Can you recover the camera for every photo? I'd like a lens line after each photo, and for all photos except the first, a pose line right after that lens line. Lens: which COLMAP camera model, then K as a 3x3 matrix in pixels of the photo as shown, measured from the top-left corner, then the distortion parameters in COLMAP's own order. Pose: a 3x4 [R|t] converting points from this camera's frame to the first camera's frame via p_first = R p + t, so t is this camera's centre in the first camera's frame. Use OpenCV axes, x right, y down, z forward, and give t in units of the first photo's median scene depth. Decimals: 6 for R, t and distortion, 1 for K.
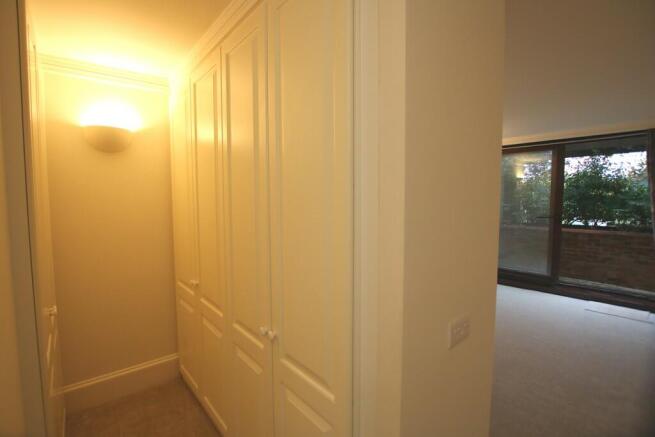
lens RADIAL K [[304.1, 0, 327.5], [0, 304.1, 218.5], [0, 0, 1]] dist [-0.034180, 0.000300]
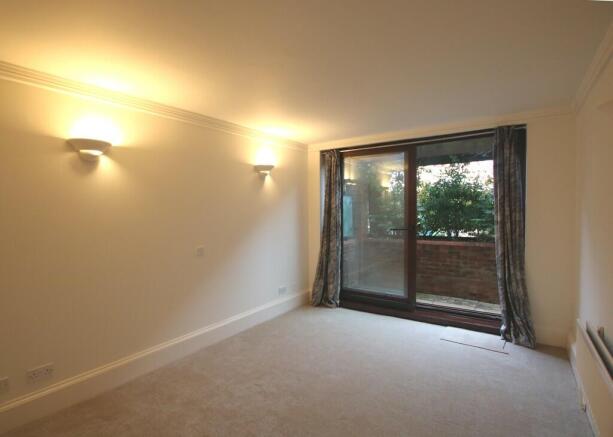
lens RADIAL K [[321.6, 0, 306.5], [0, 321.6, 218.5], [0, 0, 1]] dist [-0.002075, -0.000651]
pose [[0.964733, -0.010055, 0.263039, 0.188449], [0.022005, 0.998853, -0.042524, -0.000738], [-0.262310, 0.046812, 0.963848, 0.146019]]
